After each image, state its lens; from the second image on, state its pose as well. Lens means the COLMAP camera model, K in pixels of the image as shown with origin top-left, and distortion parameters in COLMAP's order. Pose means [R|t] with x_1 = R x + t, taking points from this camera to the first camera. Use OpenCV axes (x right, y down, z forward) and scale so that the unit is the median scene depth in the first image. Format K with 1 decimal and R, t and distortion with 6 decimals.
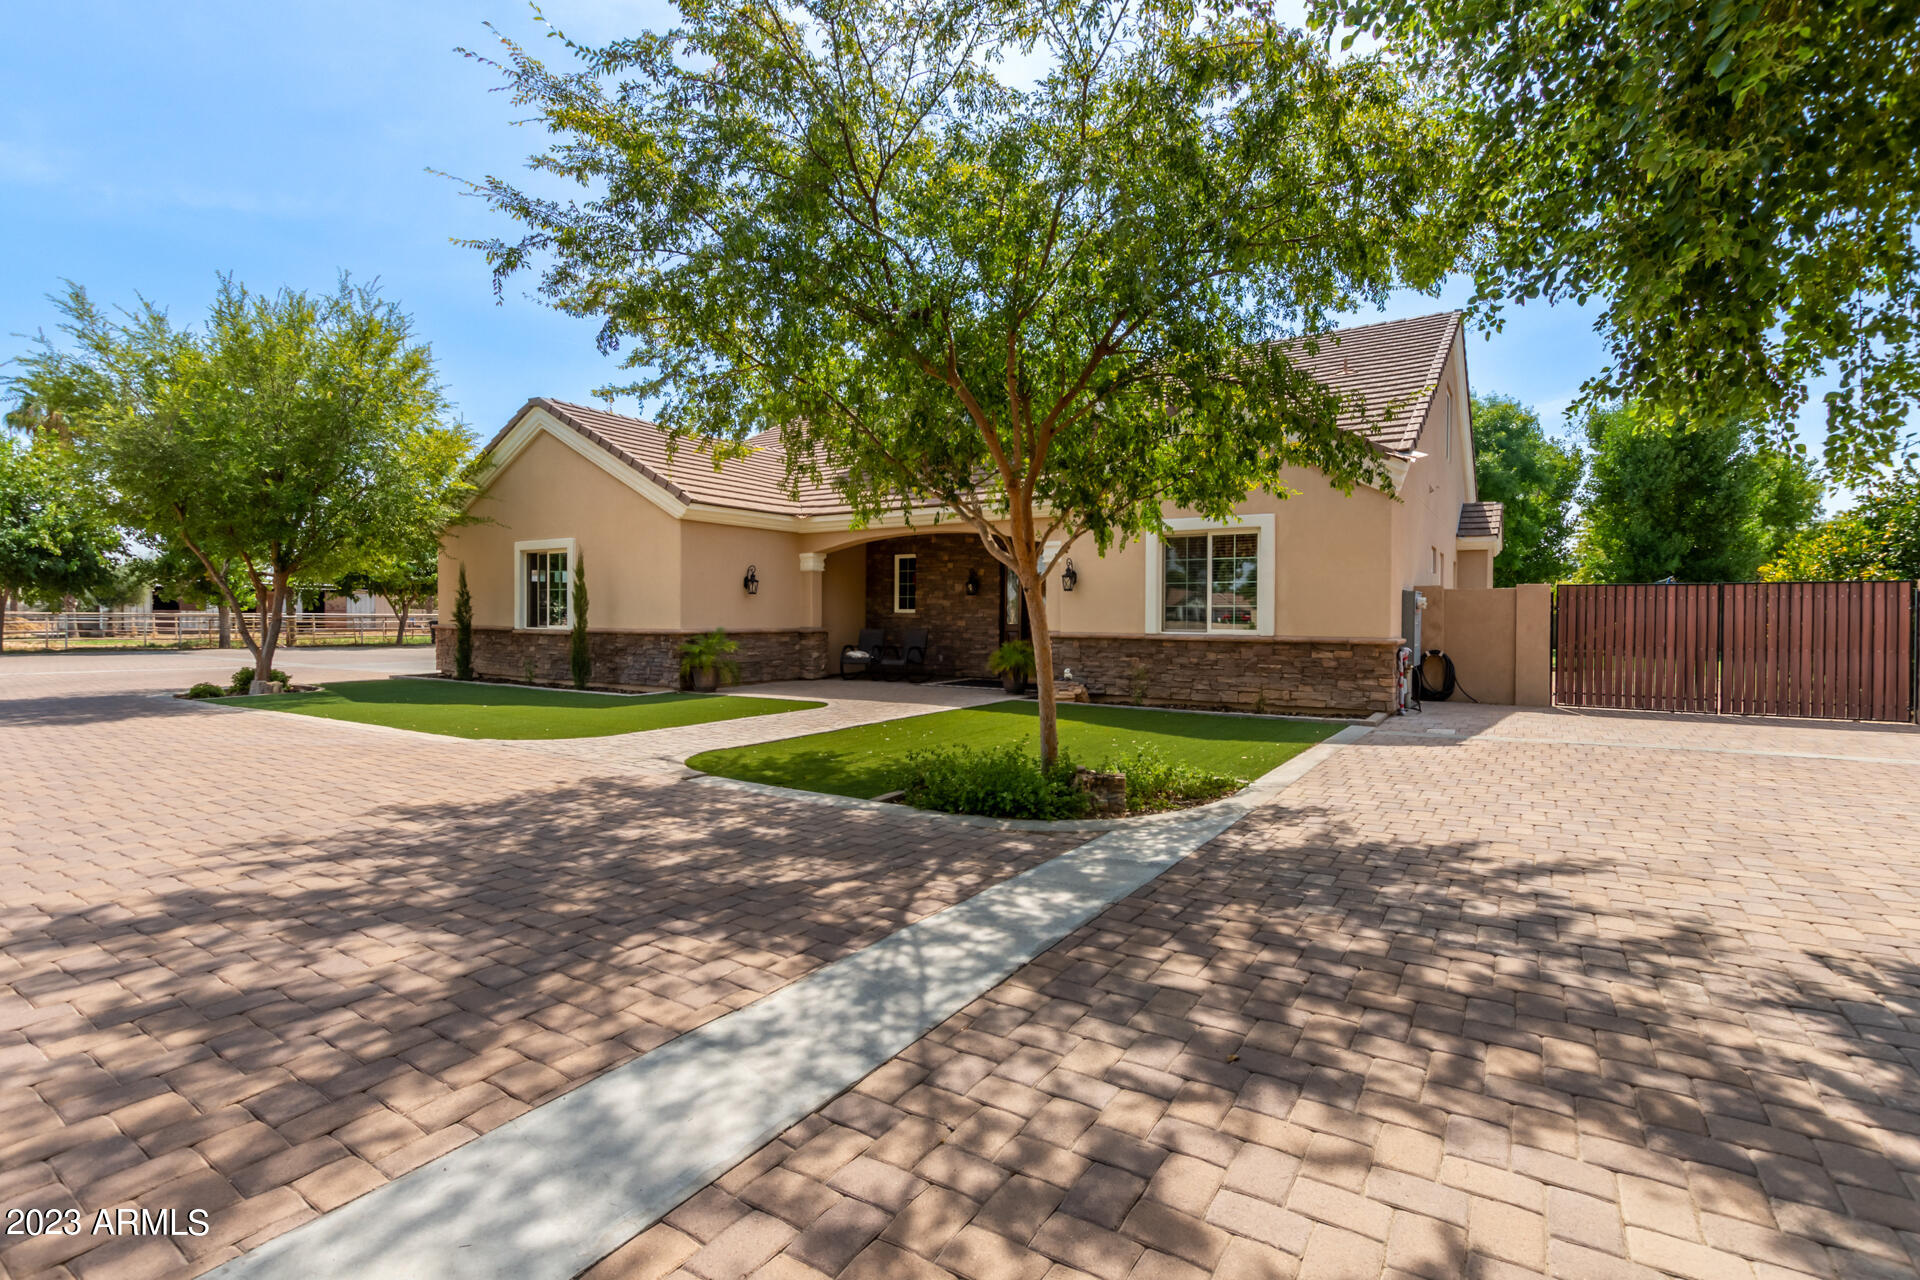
lens RADIAL K [[880.8, 0, 965.2], [0, 880.8, 631.5], [0, 0, 1]] dist [0.002608, -0.002660]
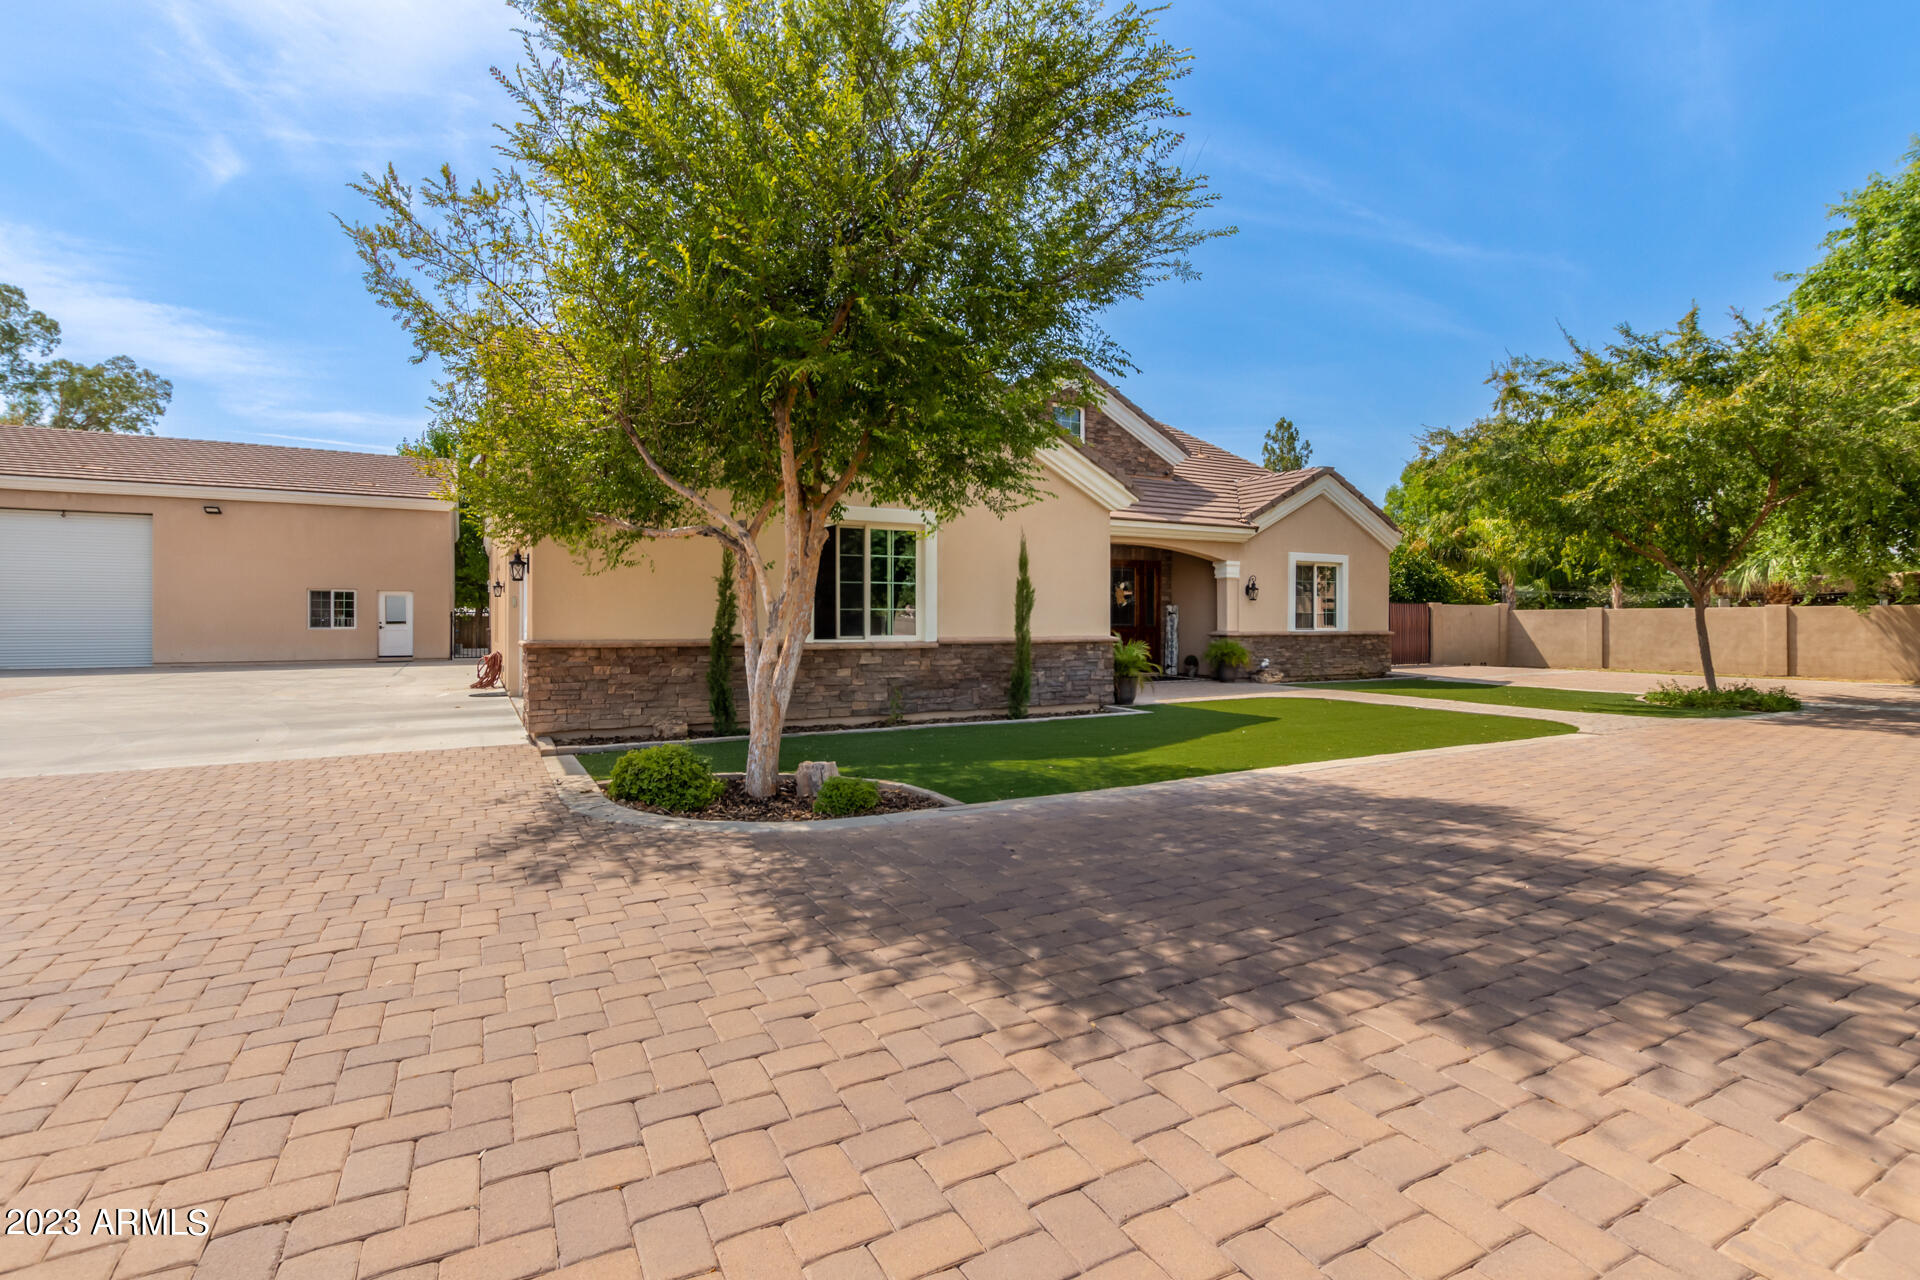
lens RADIAL K [[880.8, 0, 955.4], [0, 880.8, 629.2], [0, 0, 1]] dist [0.002608, -0.002660]
pose [[0.480434, -0.013736, 0.876923, -1.202493], [0.016563, 0.999841, 0.006587, -0.018012], [-0.876874, 0.011360, 0.480585, 0.726597]]
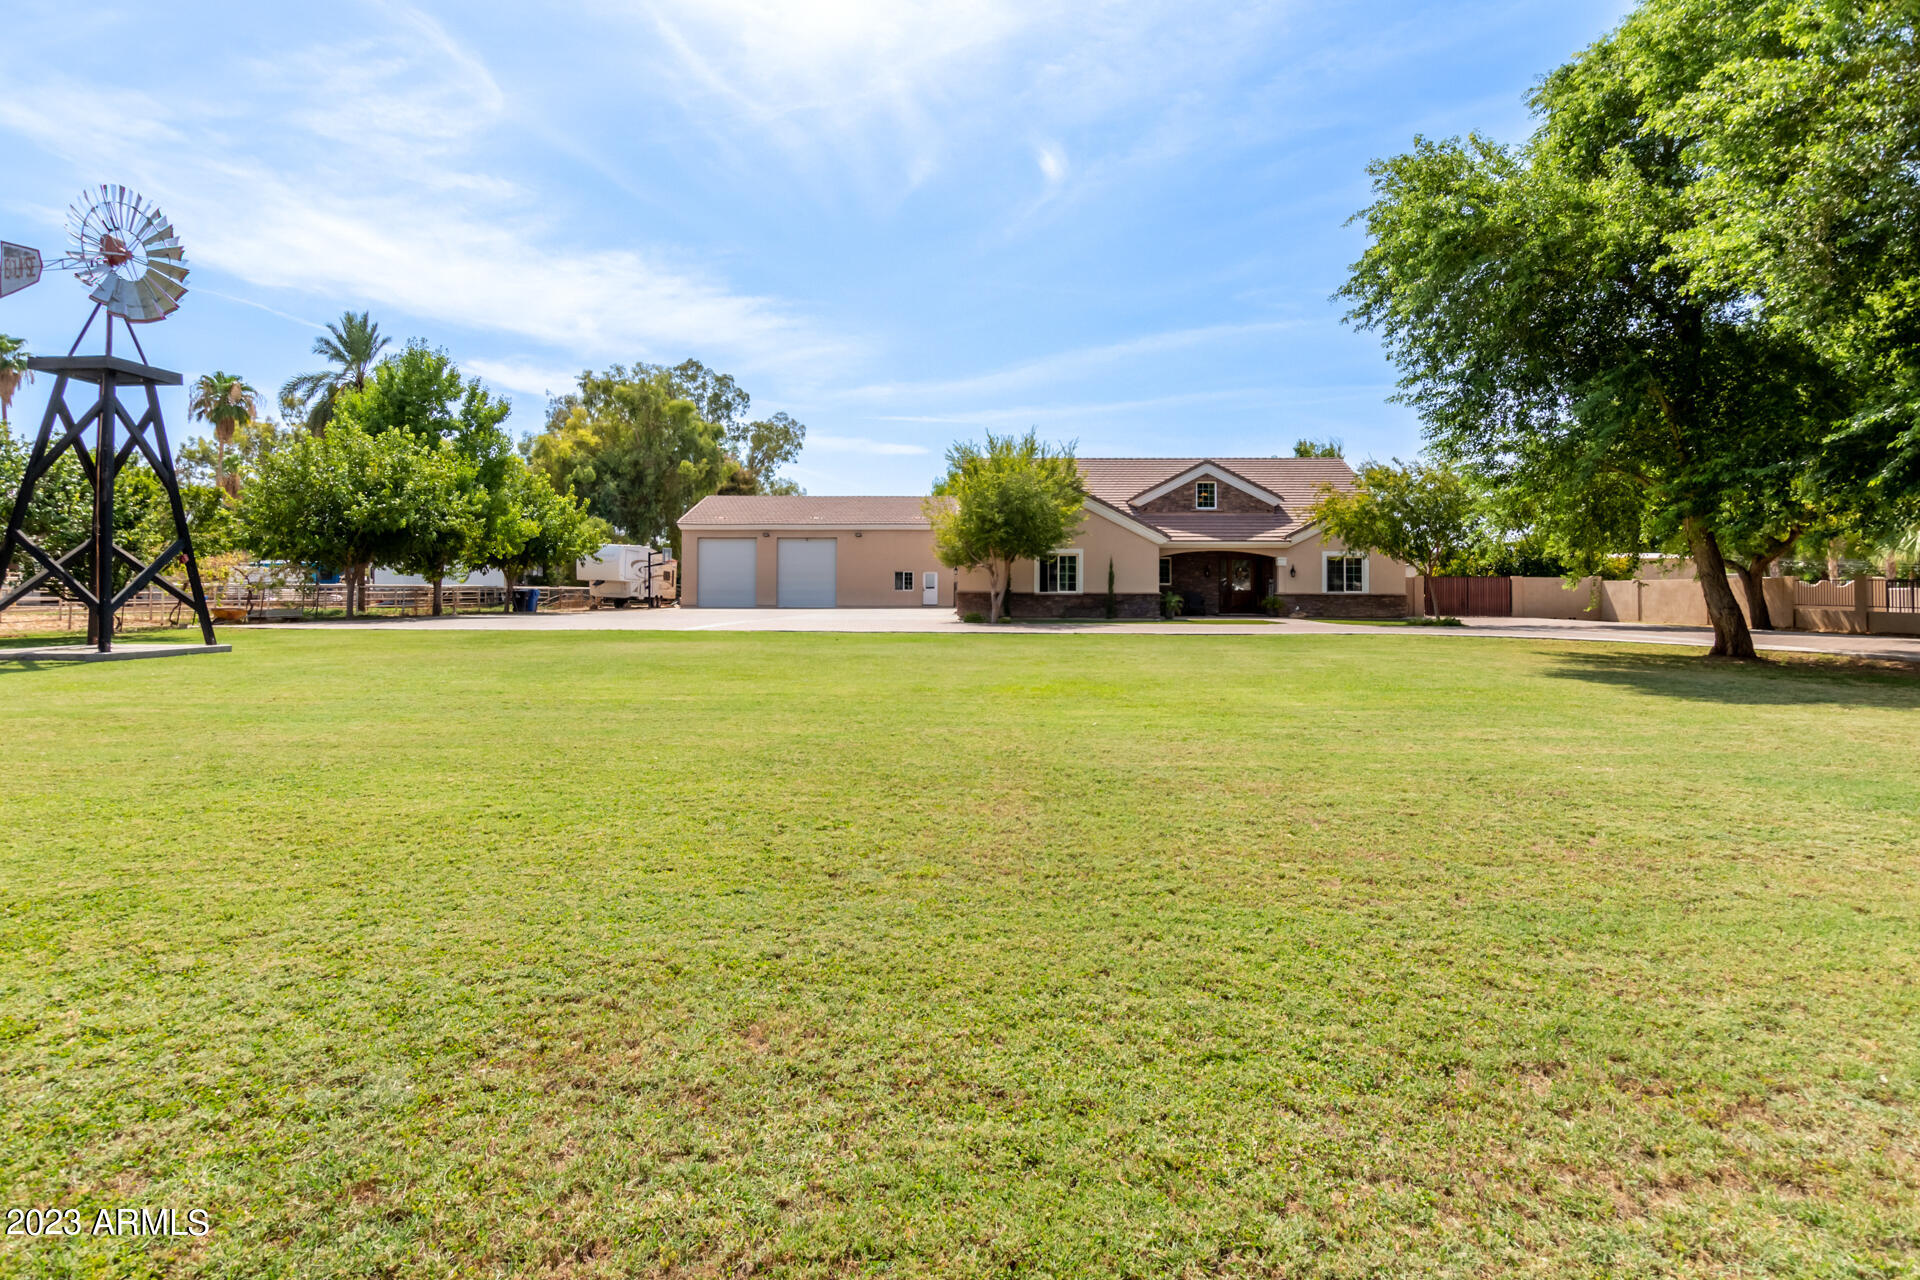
lens RADIAL K [[999.7, 0, 941.2], [0, 999.7, 576.3], [0, 0, 1]] dist [-0.002966, 0.000073]
pose [[0.871390, 0.003954, 0.490575, -2.156466], [0.008249, 0.999708, -0.022710, 0.010790], [-0.490522, 0.023837, 0.871103, -1.029153]]
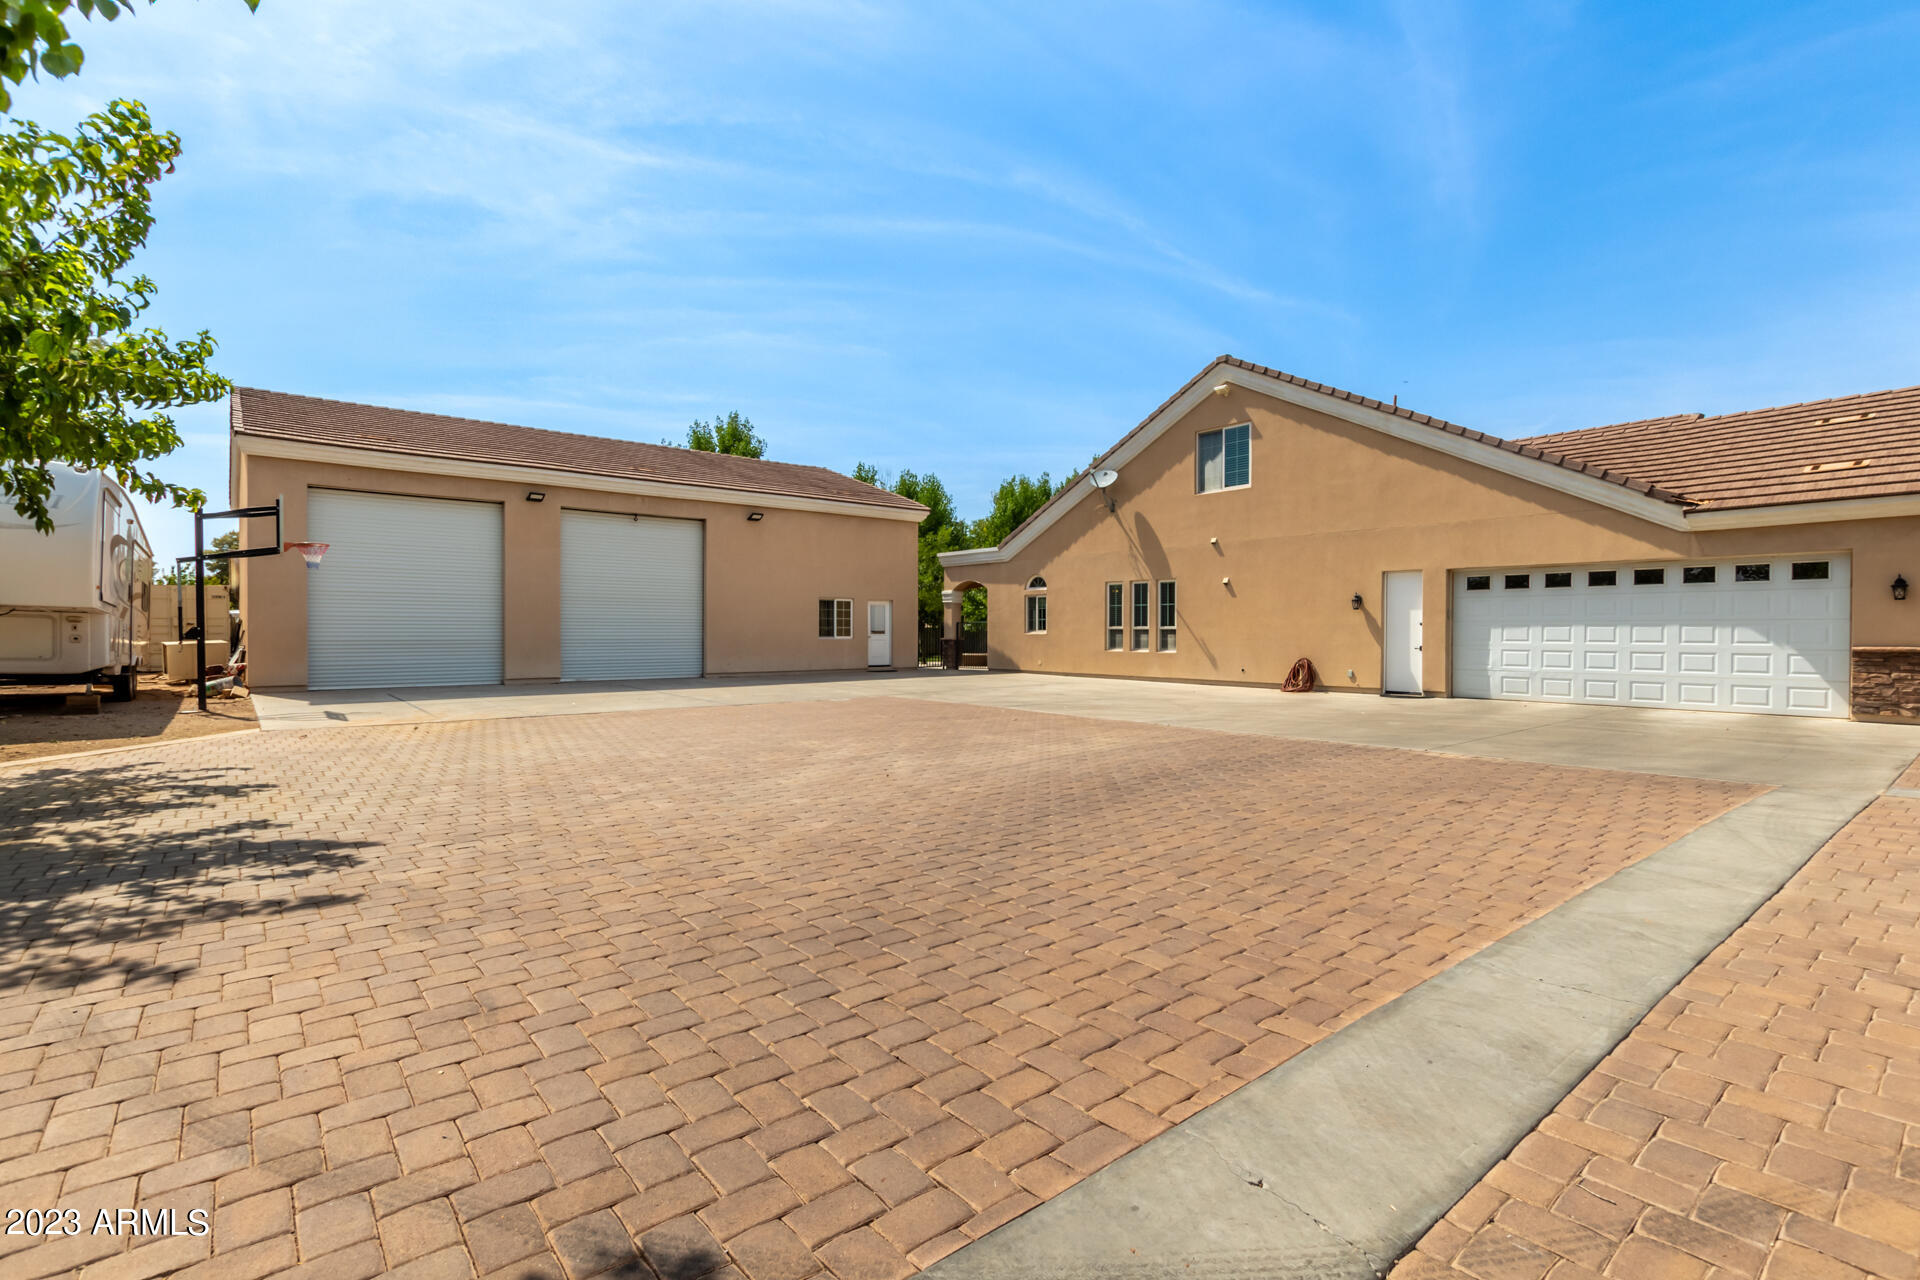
lens RADIAL K [[880.8, 0, 948.3], [0, 880.8, 623.2], [0, 0, 1]] dist [0.002608, -0.002660]
pose [[0.303520, 0.003599, 0.952818, -1.875309], [0.014585, 0.999858, -0.008423, -0.040661], [-0.952713, 0.016453, 0.303424, 1.949764]]
